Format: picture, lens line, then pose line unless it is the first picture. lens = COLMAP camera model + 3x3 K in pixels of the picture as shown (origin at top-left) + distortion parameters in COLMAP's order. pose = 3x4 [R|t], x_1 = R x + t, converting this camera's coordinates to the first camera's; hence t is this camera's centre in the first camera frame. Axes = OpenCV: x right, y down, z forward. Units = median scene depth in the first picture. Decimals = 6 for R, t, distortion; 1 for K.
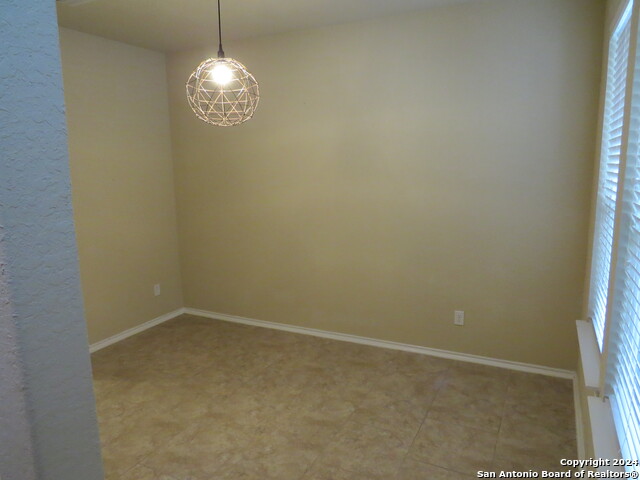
lens RADIAL K [[454.1, 0, 324.0], [0, 454.1, 241.6], [0, 0, 1]] dist [-0.023261, 0.004965]
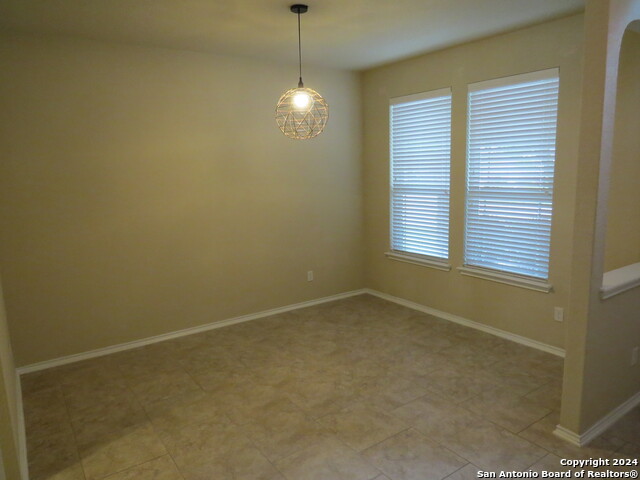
lens RADIAL K [[454.1, 0, 320.1], [0, 454.1, 239.0], [0, 0, 1]] dist [-0.023261, 0.004965]
pose [[0.484102, -0.136753, 0.864259, -1.064564], [0.175575, 0.982805, 0.057165, -0.029679], [-0.857216, 0.124069, 0.499788, 0.263090]]
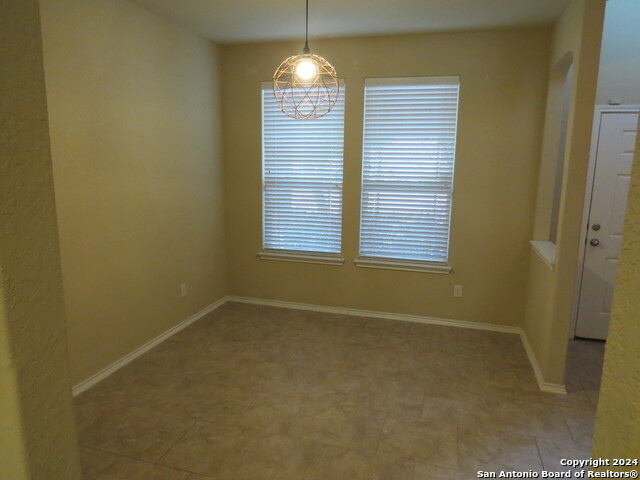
lens RADIAL K [[454.1, 0, 317.7], [0, 454.1, 240.8], [0, 0, 1]] dist [-0.023261, 0.004965]
pose [[-0.168036, -0.162874, 0.972232, -1.004161], [0.165857, 0.967525, 0.190751, -0.138374], [-0.971728, 0.193305, -0.135565, 0.912009]]
